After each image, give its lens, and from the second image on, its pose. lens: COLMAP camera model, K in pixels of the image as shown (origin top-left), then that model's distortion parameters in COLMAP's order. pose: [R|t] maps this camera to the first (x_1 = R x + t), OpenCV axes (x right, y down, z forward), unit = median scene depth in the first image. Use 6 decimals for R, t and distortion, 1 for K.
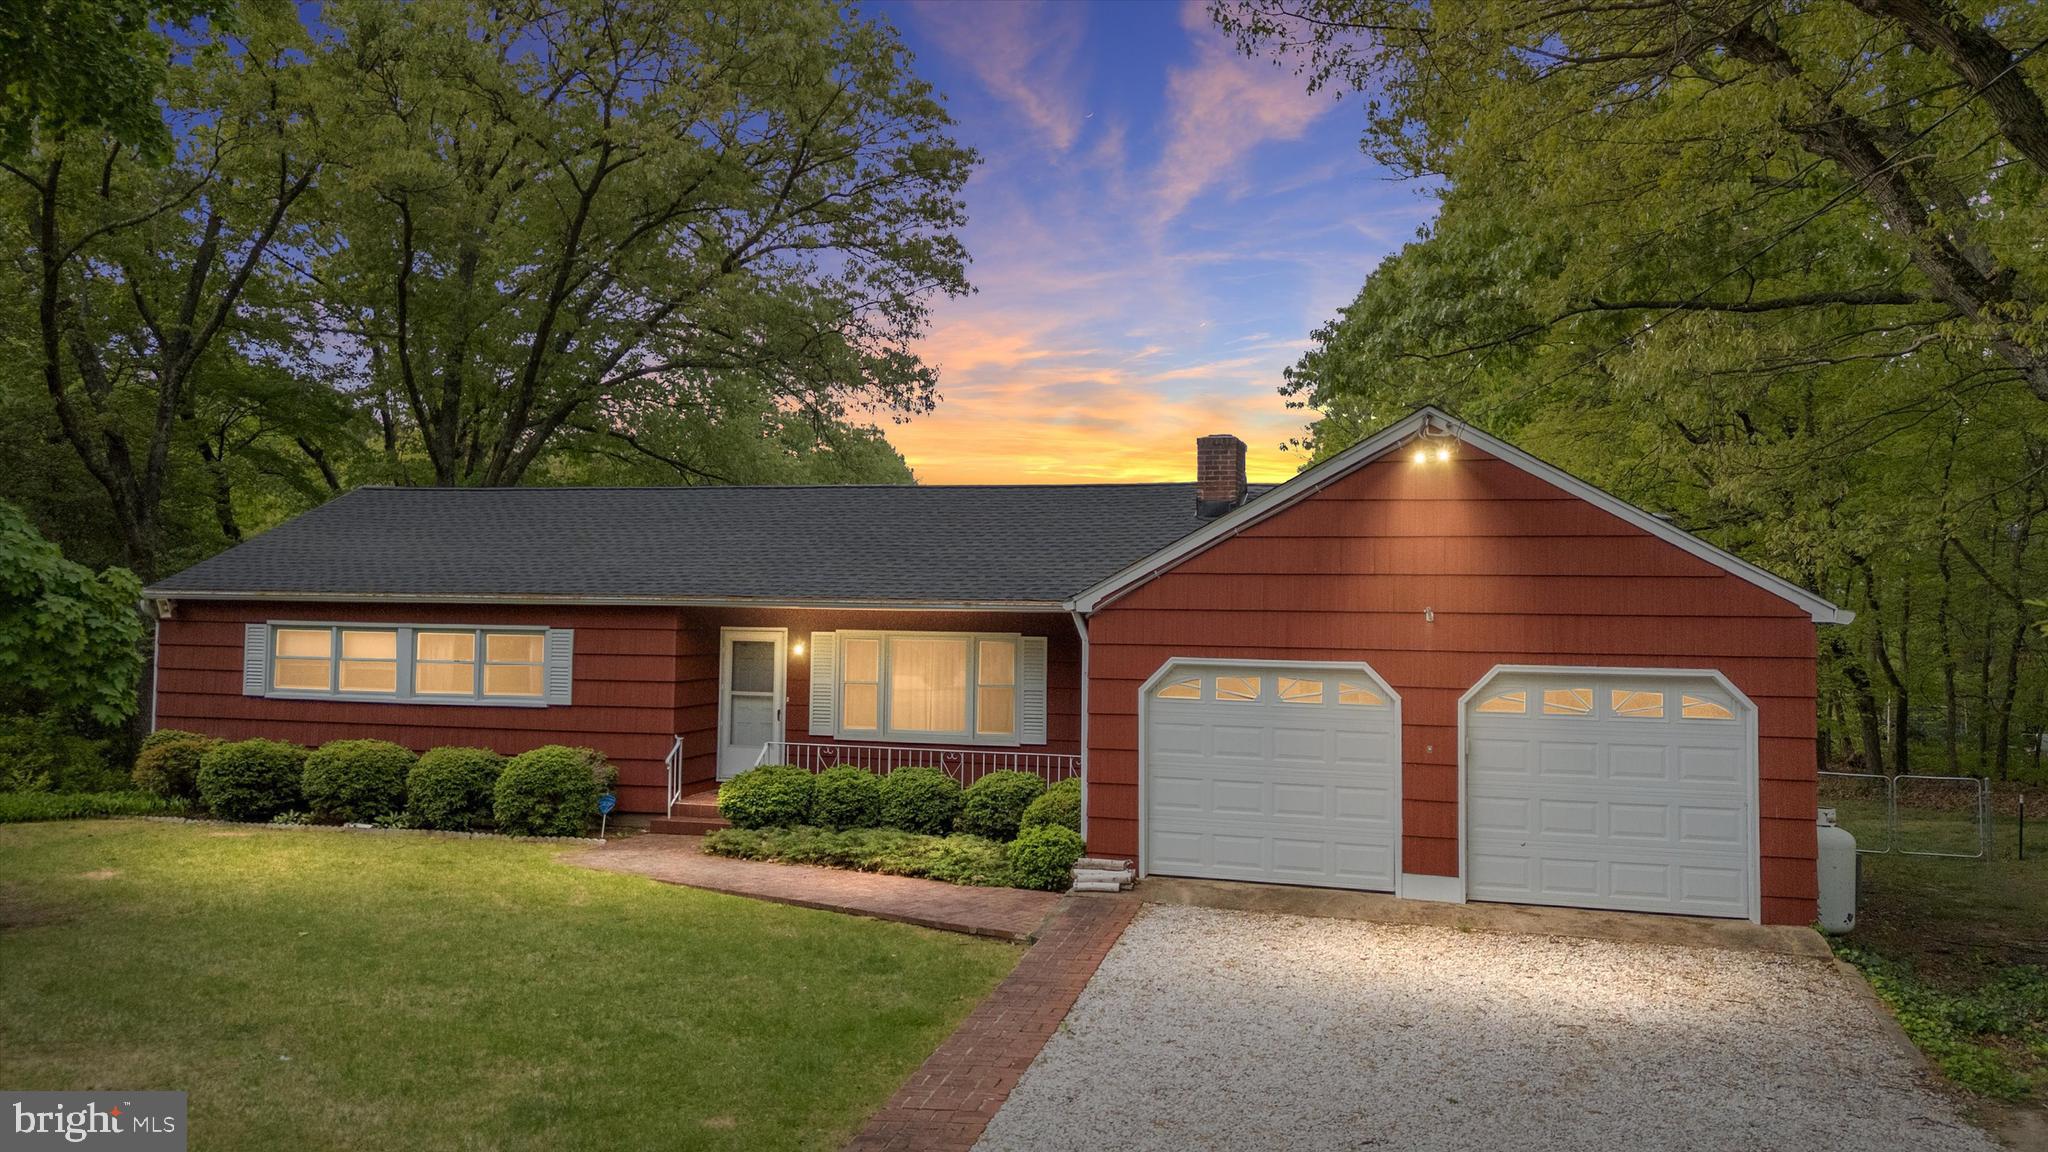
lens RADIAL K [[1358.3, 0, 904.3], [0, 1358.3, 473.1], [0, 0, 1]] dist [0.047197, -0.032301]
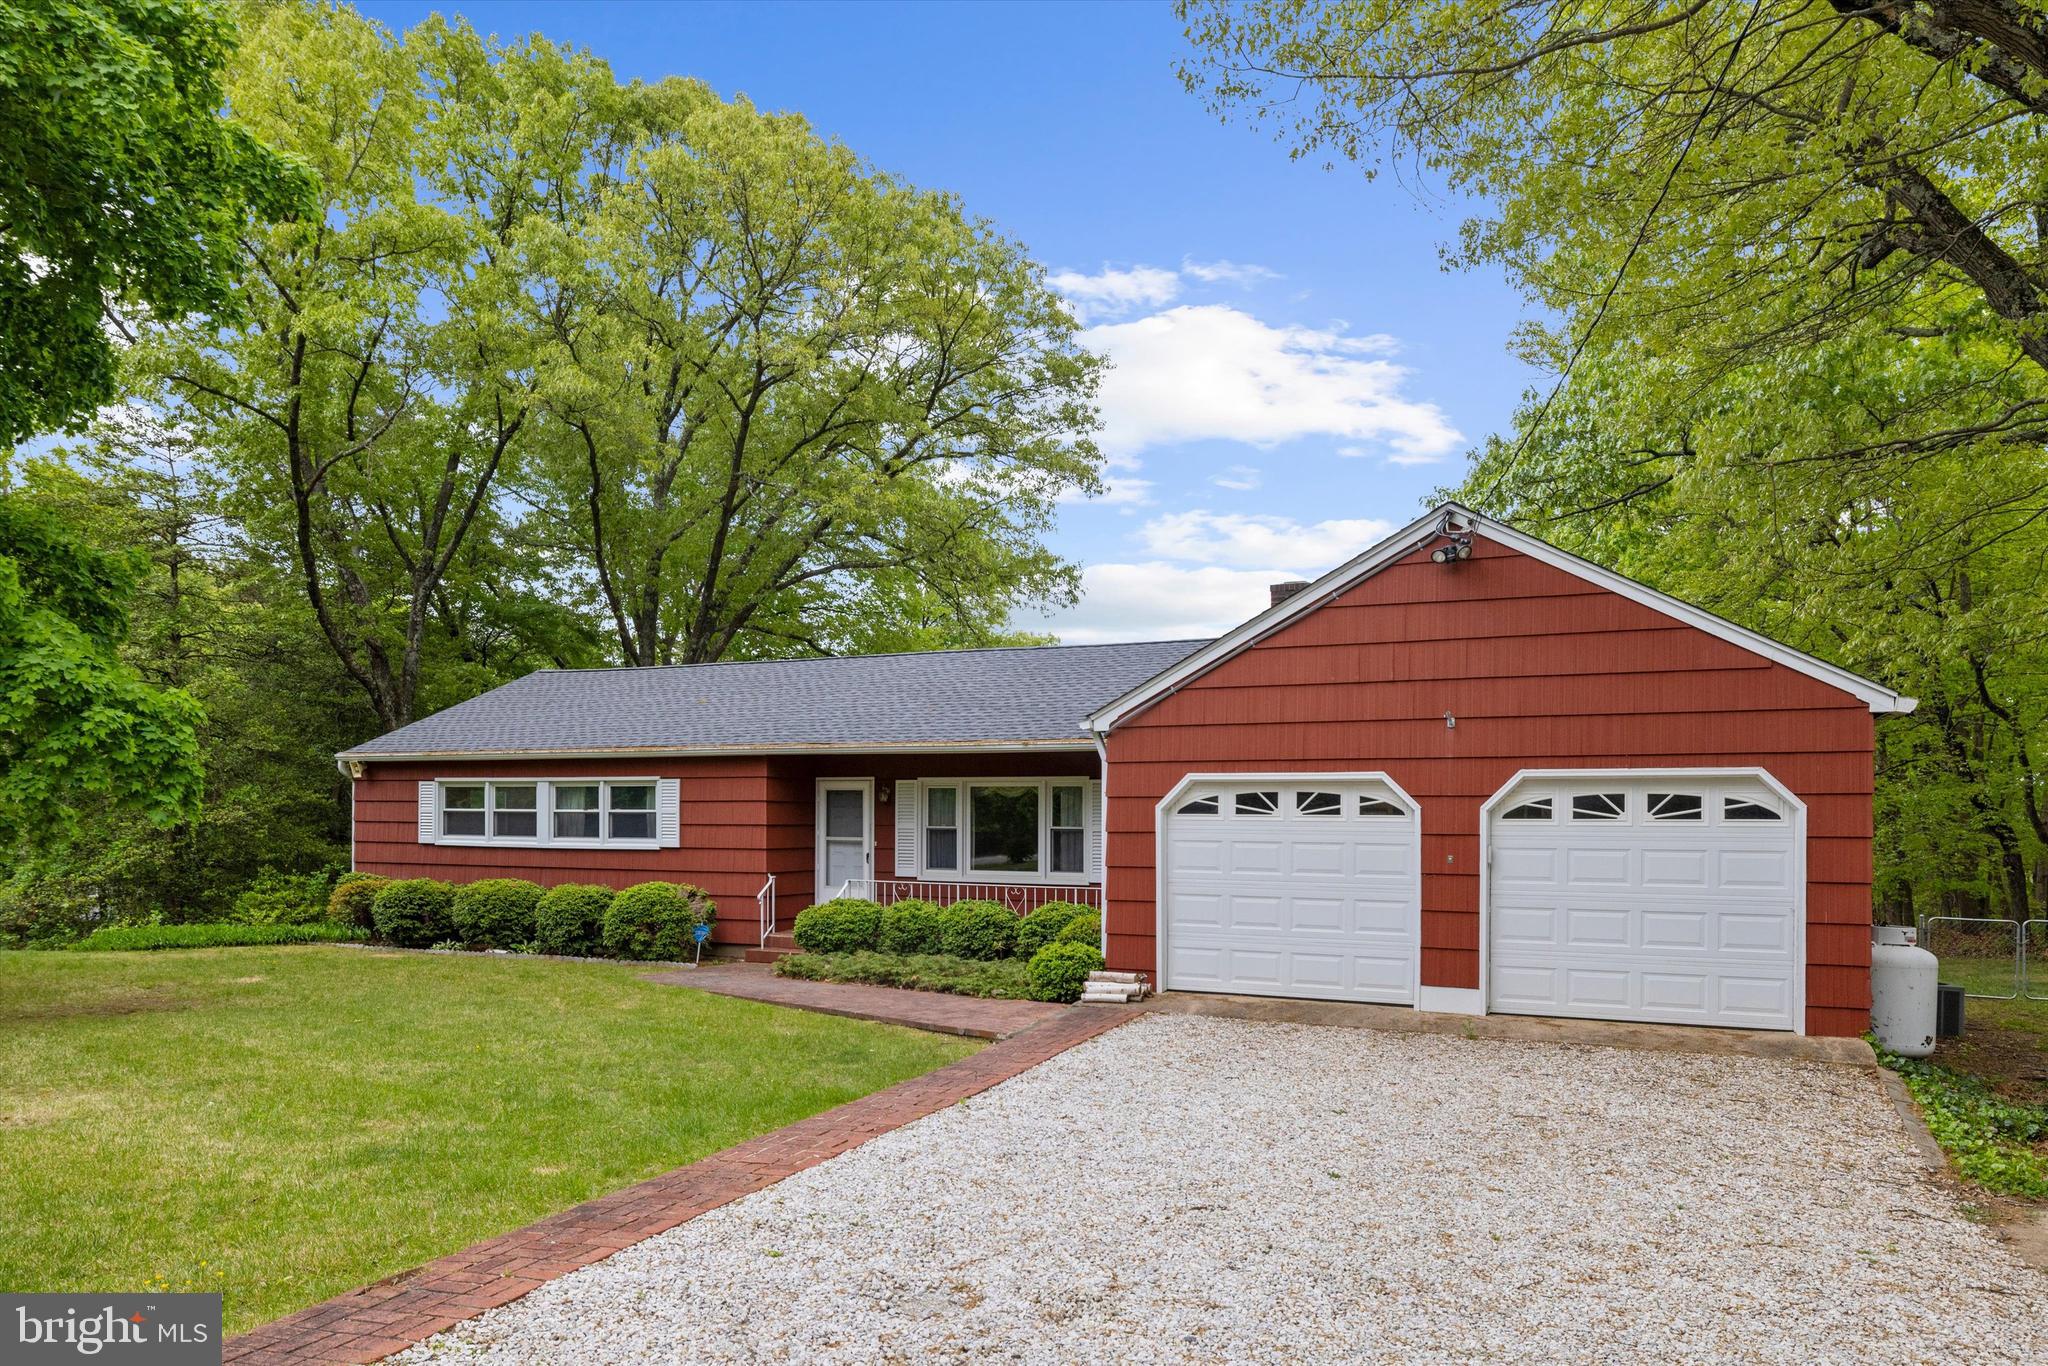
lens RADIAL K [[1212.8, 0, 926.8], [0, 1212.8, 719.9], [0, 0, 1]] dist [-0.001735, -0.001206]
pose [[0.988470, -0.018336, -0.150303, 0.106948], [0.021403, 0.999594, 0.018814, 0.056908], [0.149897, -0.021814, 0.988461, 0.073847]]
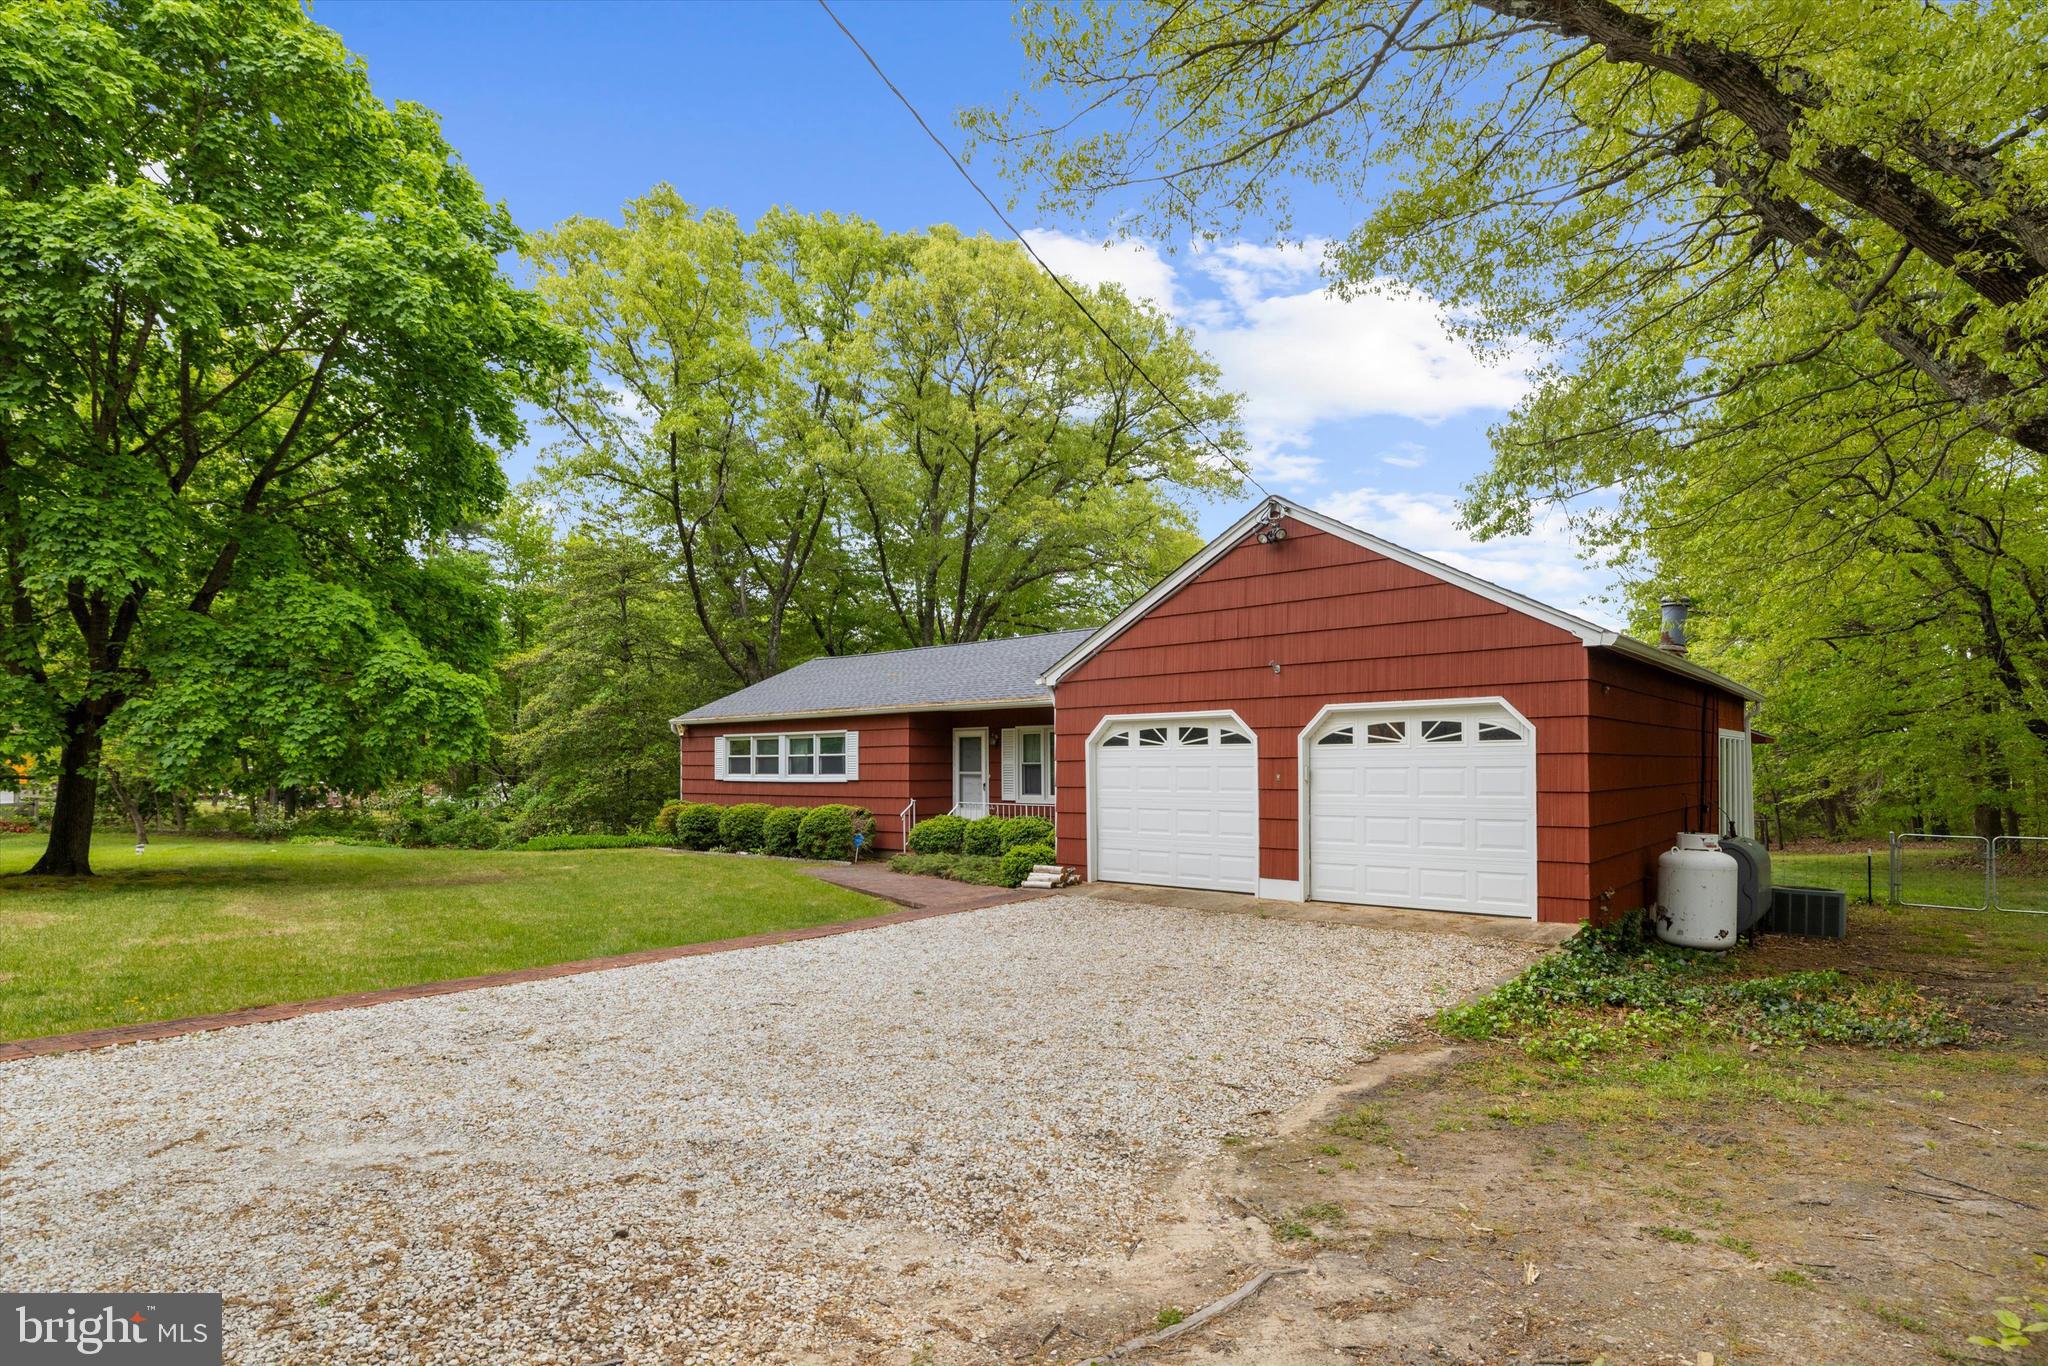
lens RADIAL K [[942.6, 0, 1024.0], [0, 942.6, 683.0], [0, 0, 1]] dist [-0.024387, 0.019852]
pose [[0.923201, -0.050739, -0.380953, 0.355384], [0.055315, 0.998468, 0.001065, 0.074683], [0.380316, -0.022055, 0.924594, 0.102911]]
